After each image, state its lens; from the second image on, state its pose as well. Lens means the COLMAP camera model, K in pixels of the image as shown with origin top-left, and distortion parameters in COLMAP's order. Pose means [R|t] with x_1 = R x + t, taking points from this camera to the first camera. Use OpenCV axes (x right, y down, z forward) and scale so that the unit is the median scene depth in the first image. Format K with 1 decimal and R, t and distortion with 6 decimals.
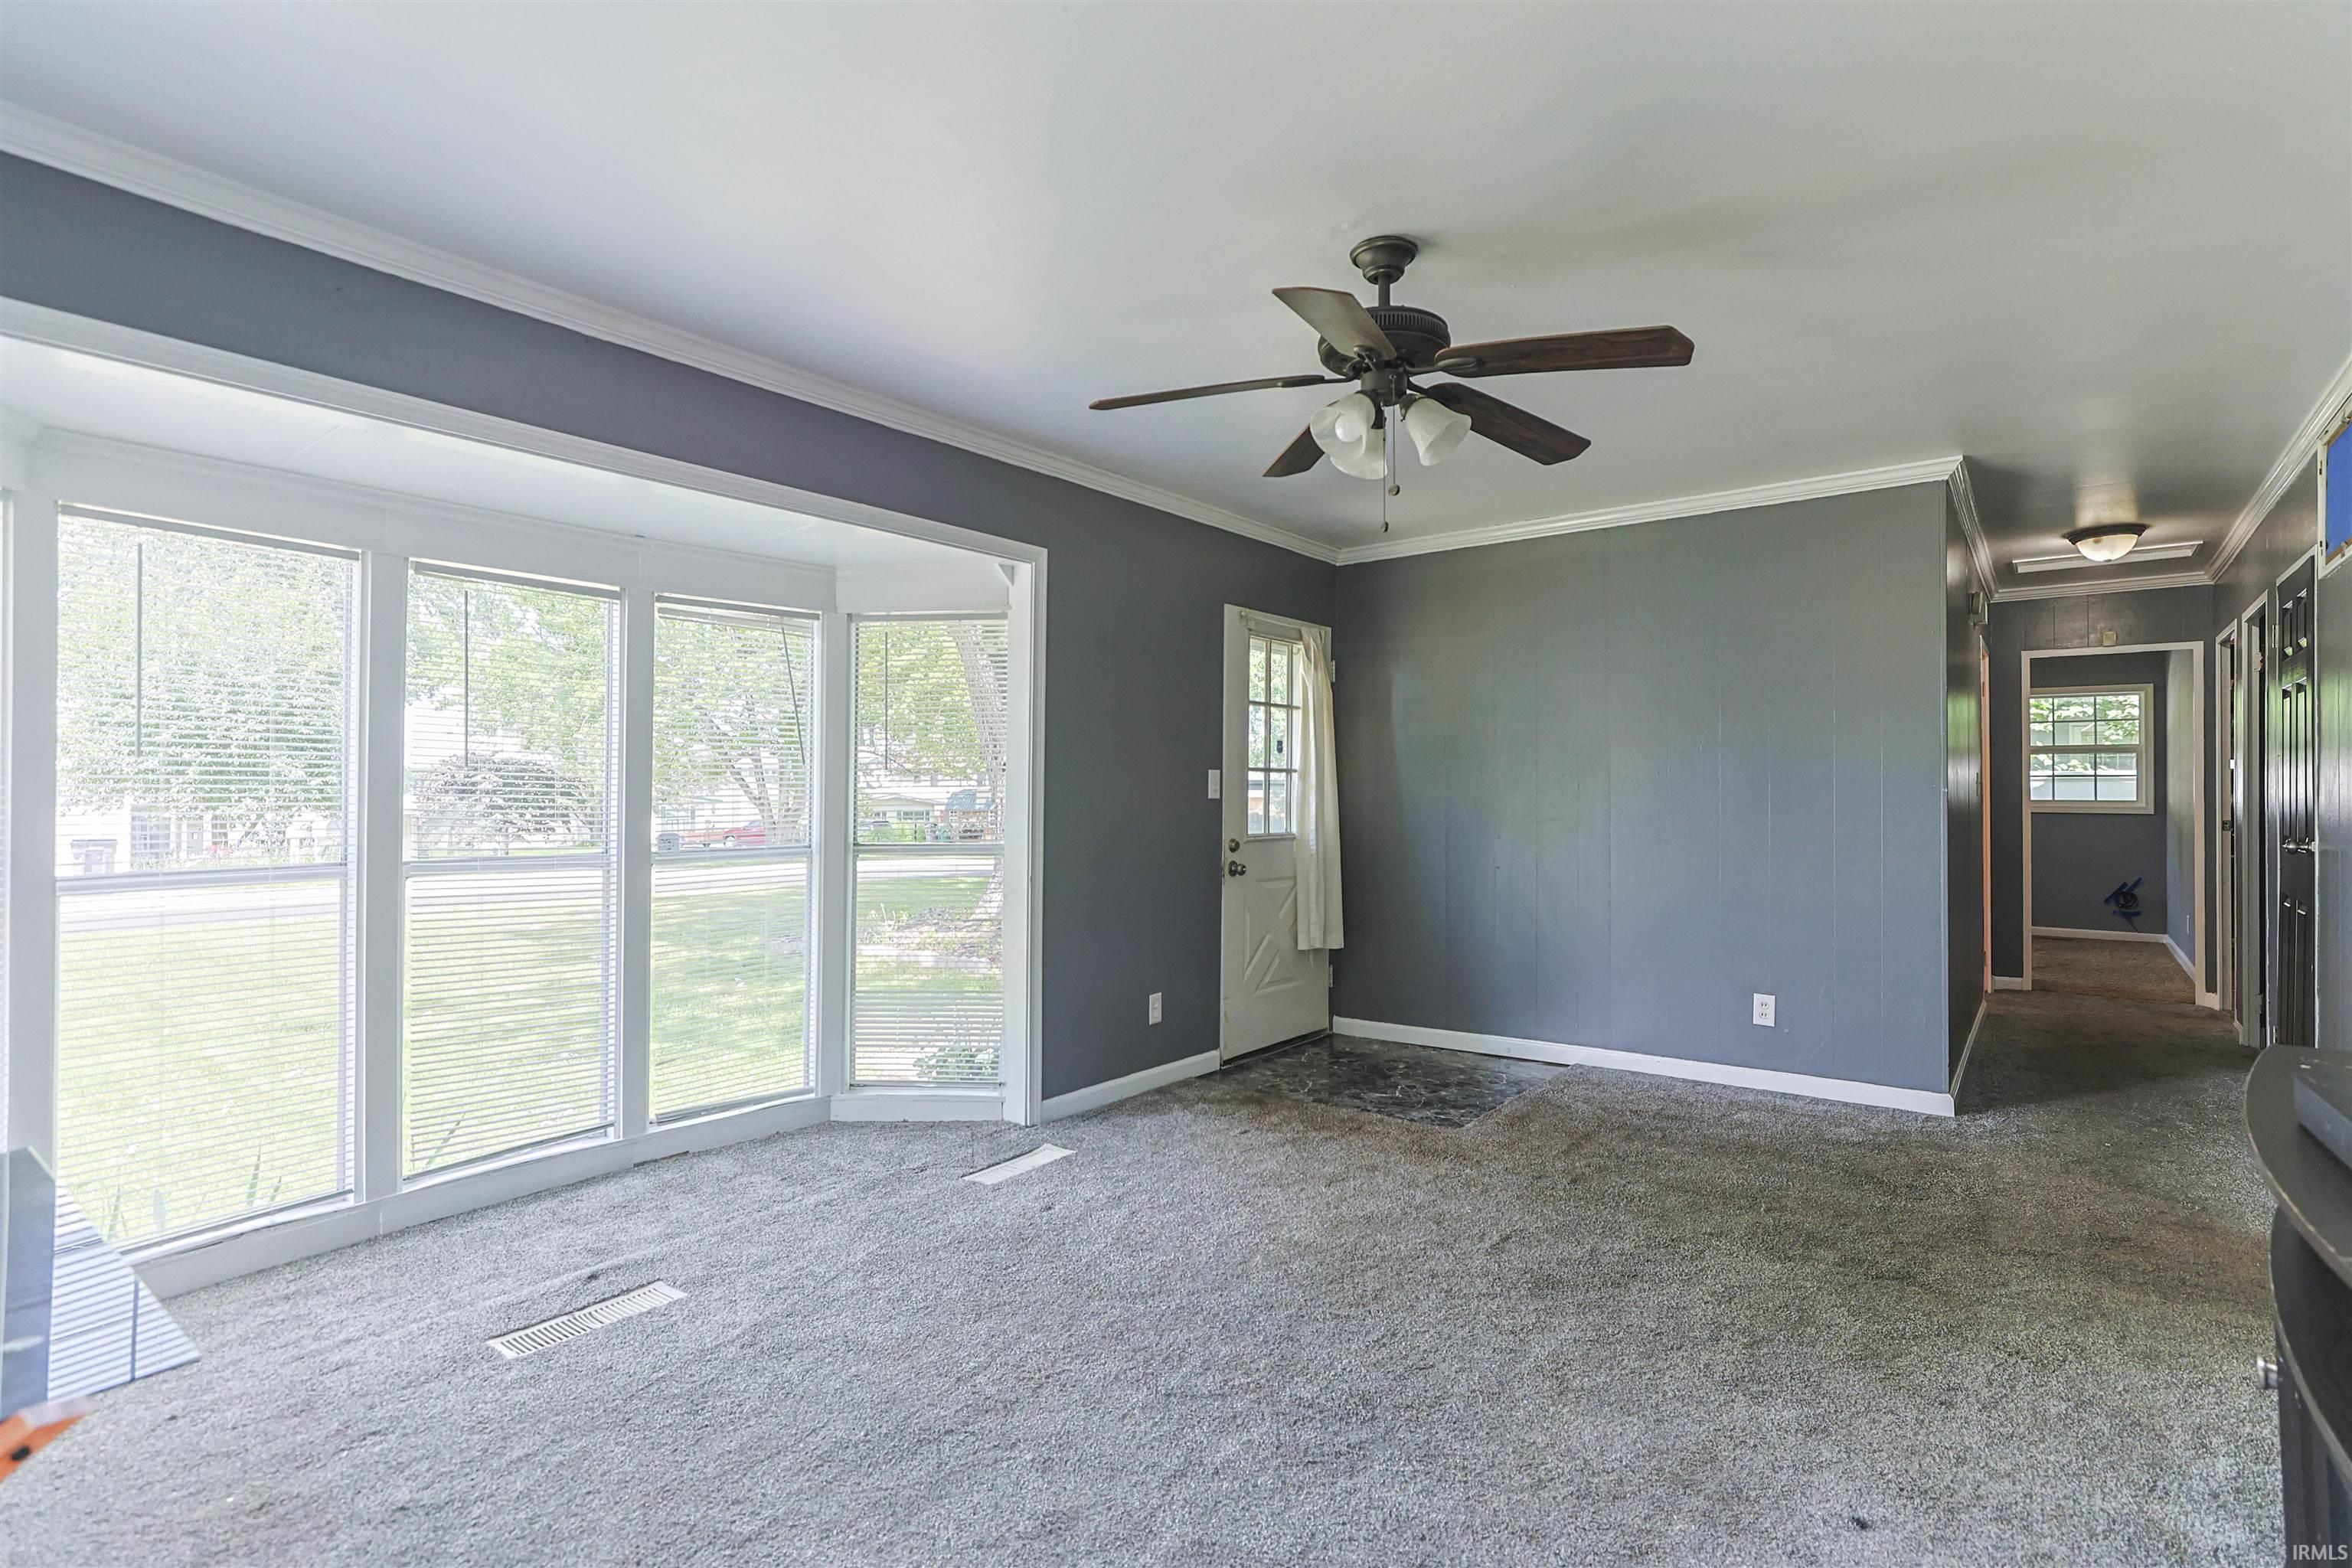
lens RADIAL K [[1141.1, 0, 1181.0], [0, 1141.1, 783.6], [0, 0, 1]] dist [-0.019430, 0.014343]
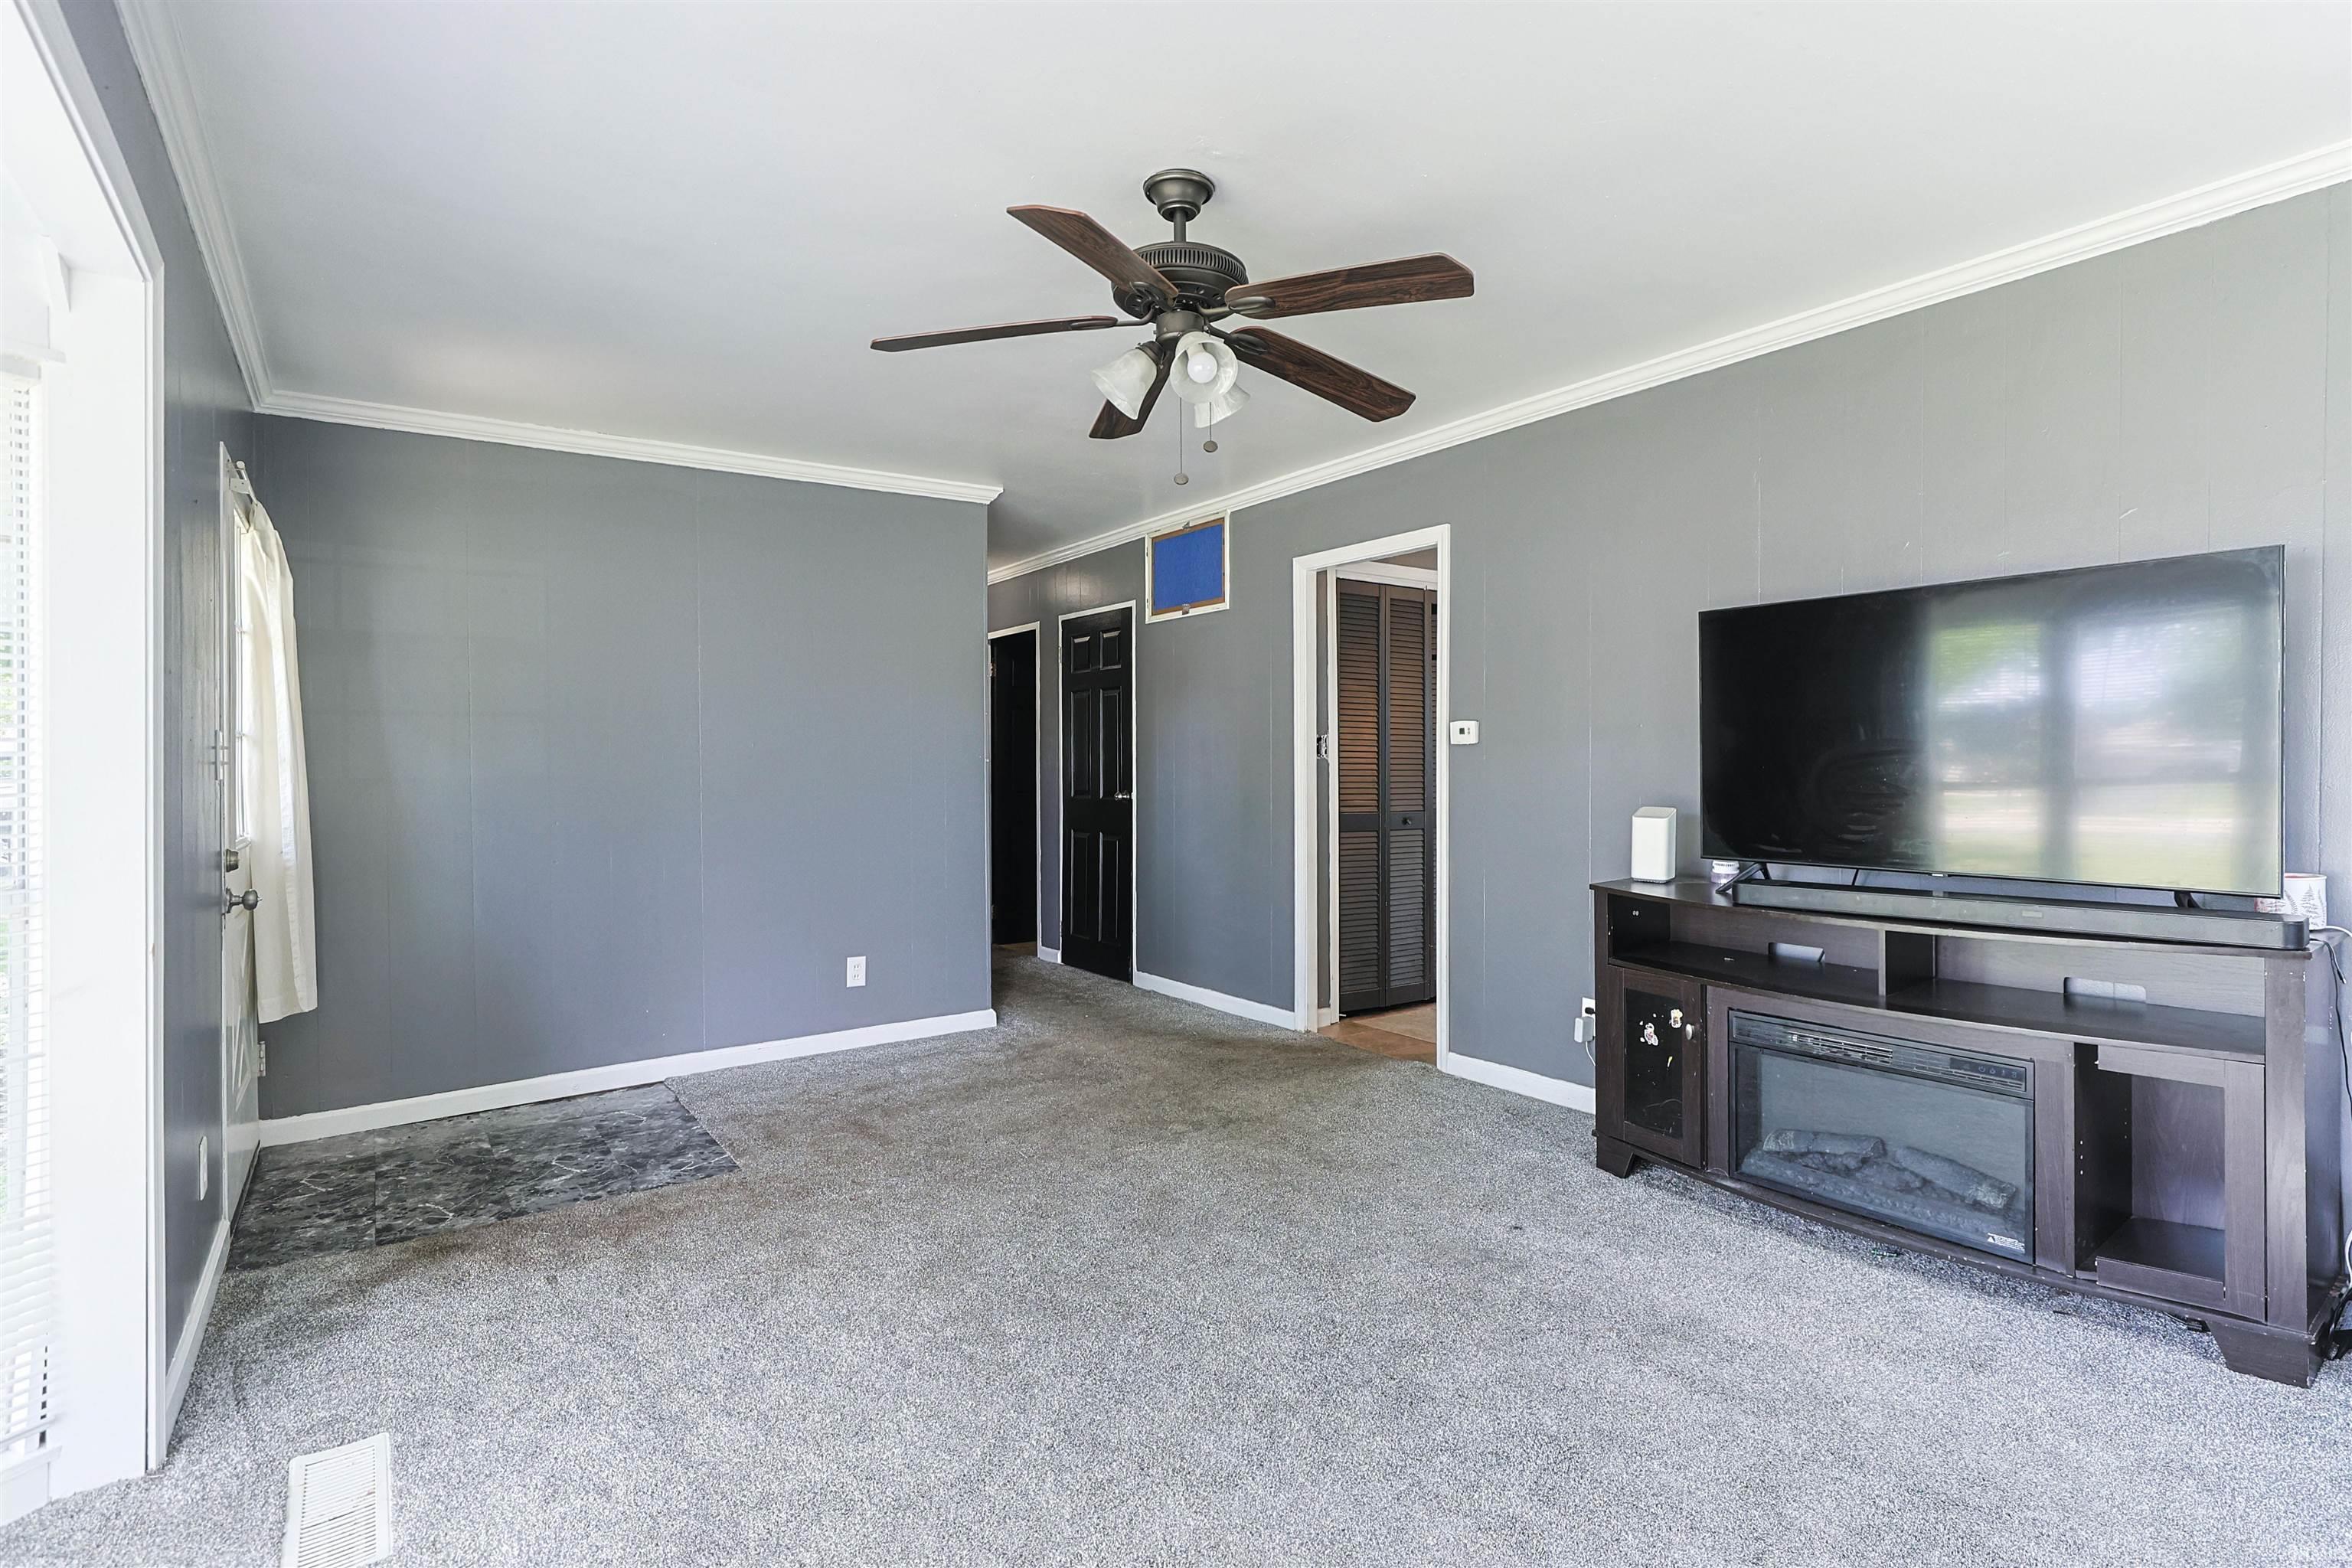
lens RADIAL K [[1158.1, 0, 1210.3], [0, 1158.1, 731.4], [0, 0, 1]] dist [-0.024280, 0.013771]
pose [[0.285599, 0.018910, 0.958163, -0.451666], [0.004850, 0.999764, -0.021177, 0.002570], [-0.958337, 0.010695, 0.285440, 0.411596]]
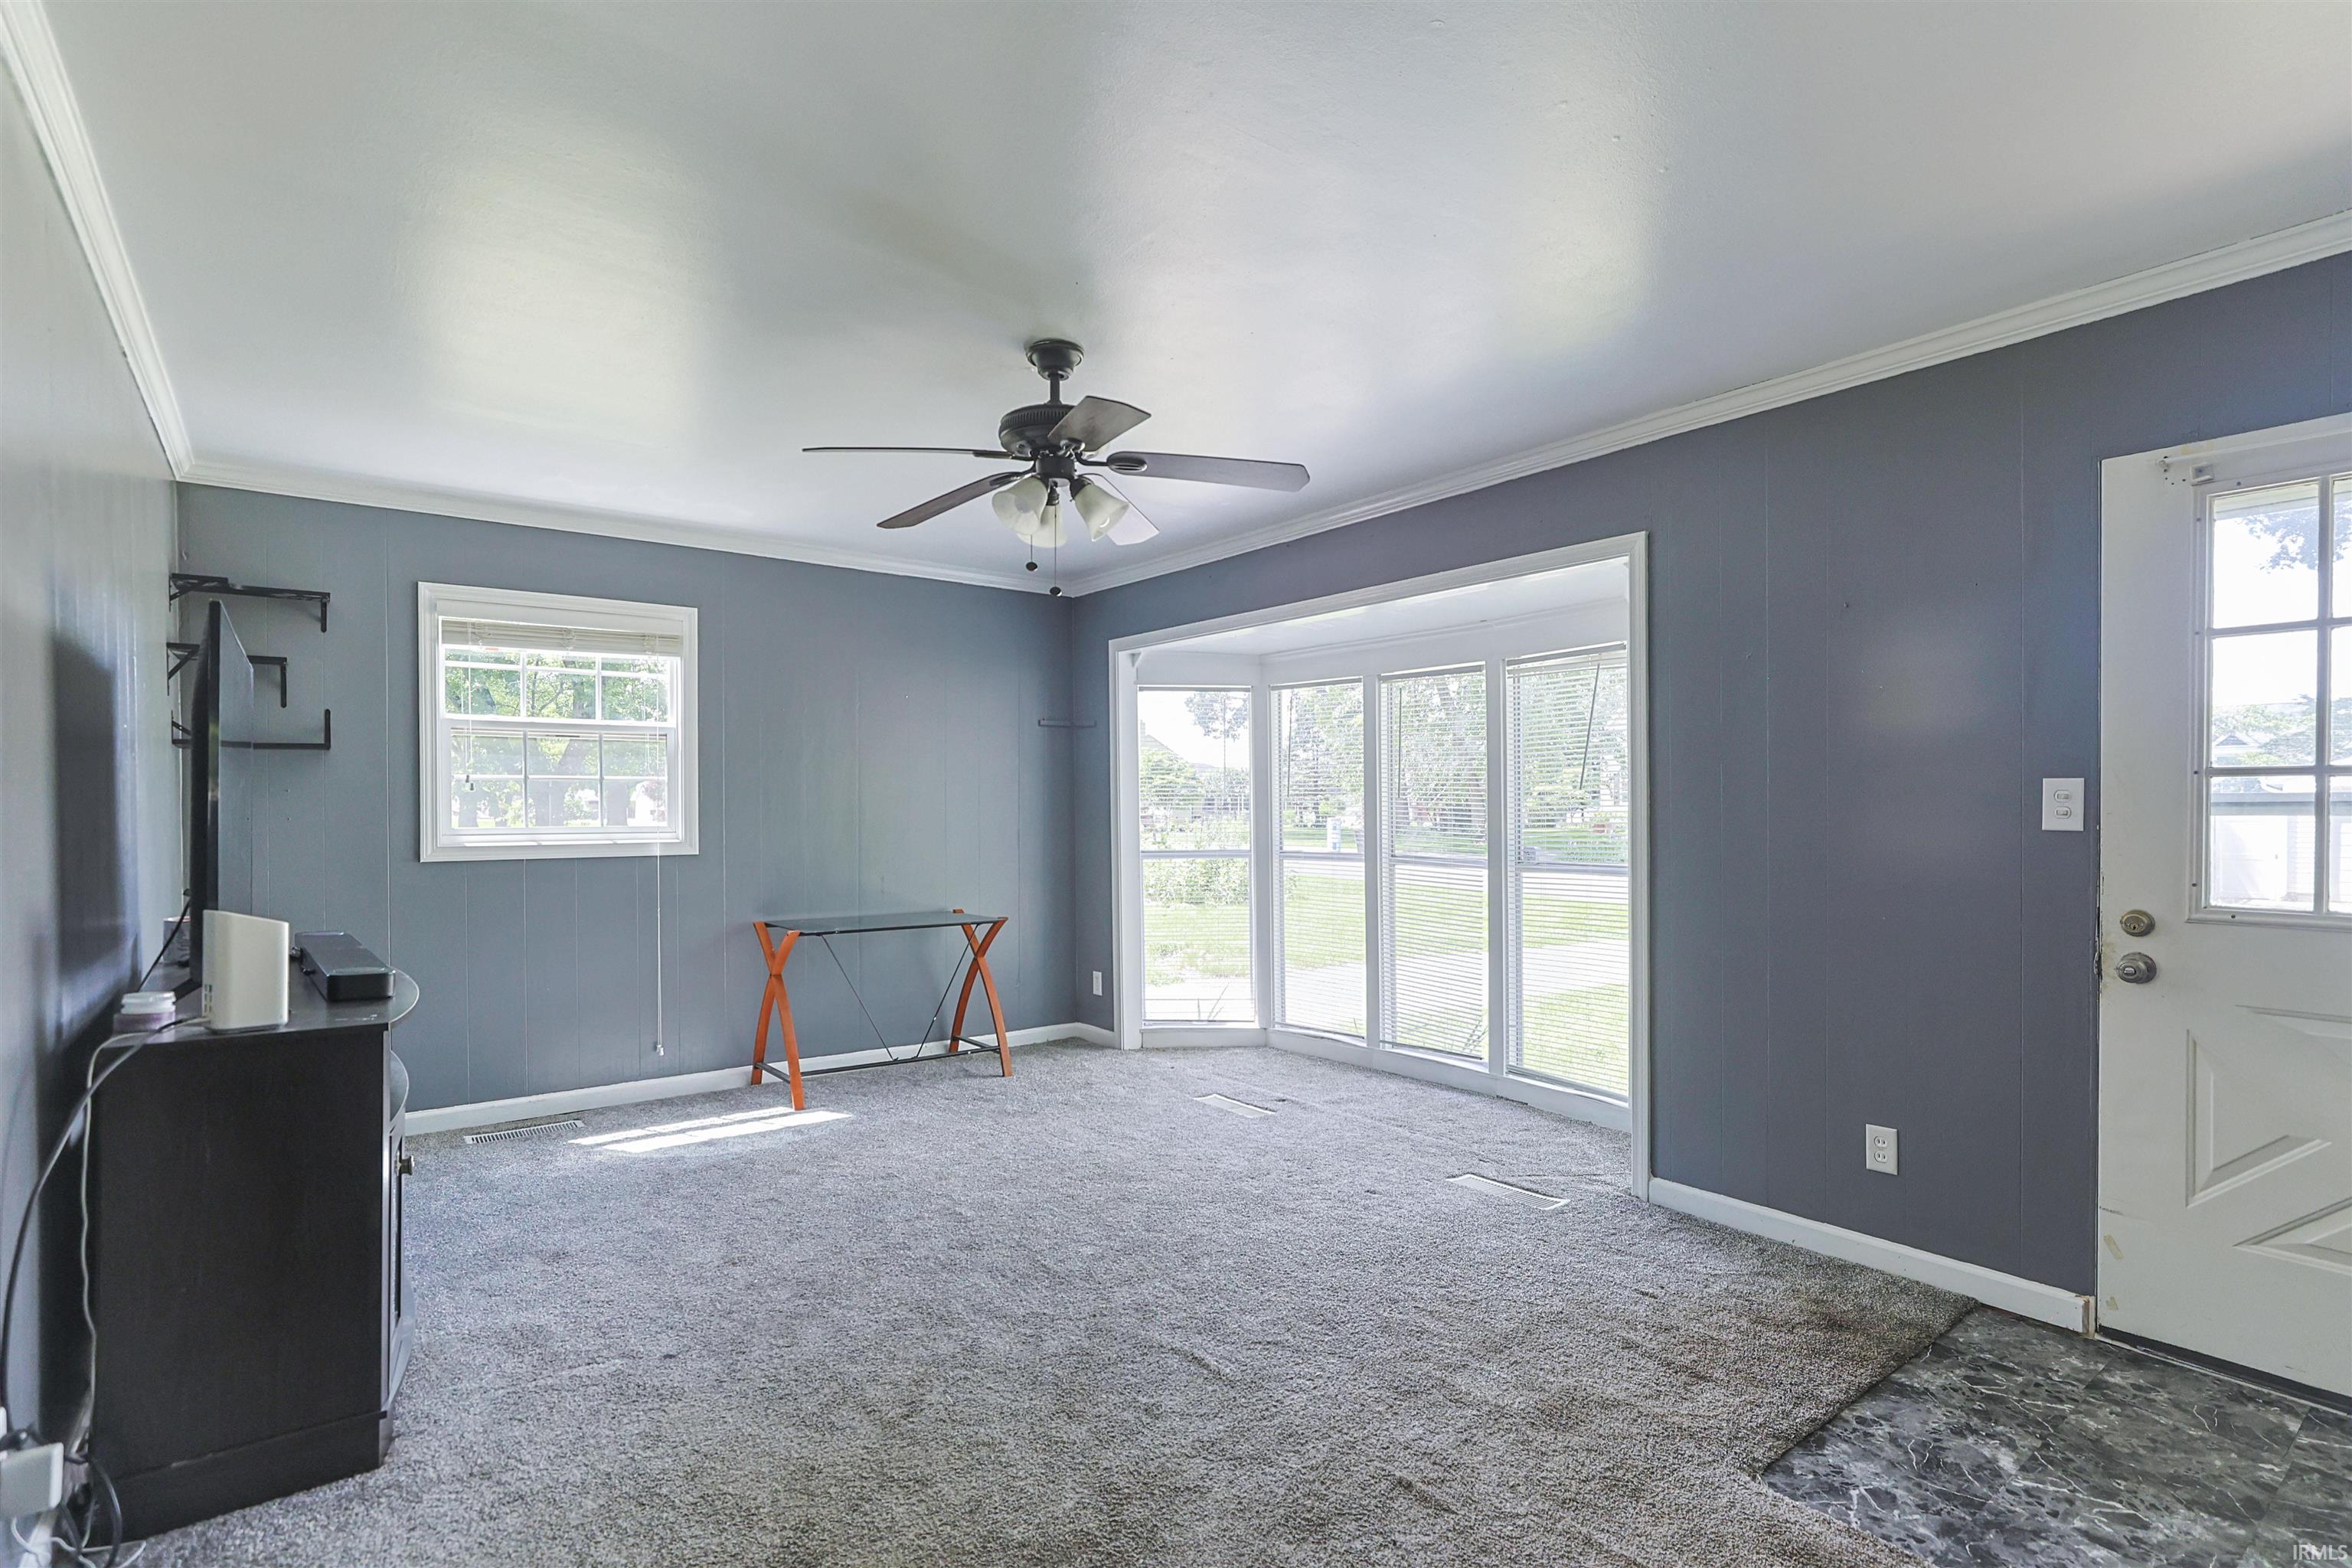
lens RADIAL K [[1173.2, 0, 1208.6], [0, 1173.2, 793.0], [0, 0, 1]] dist [-0.020295, 0.015375]
pose [[-0.243961, -0.010206, -0.969731, 0.782508], [0.006805, 0.999902, -0.012236, -0.000935], [0.969761, -0.009584, -0.243867, 0.858368]]
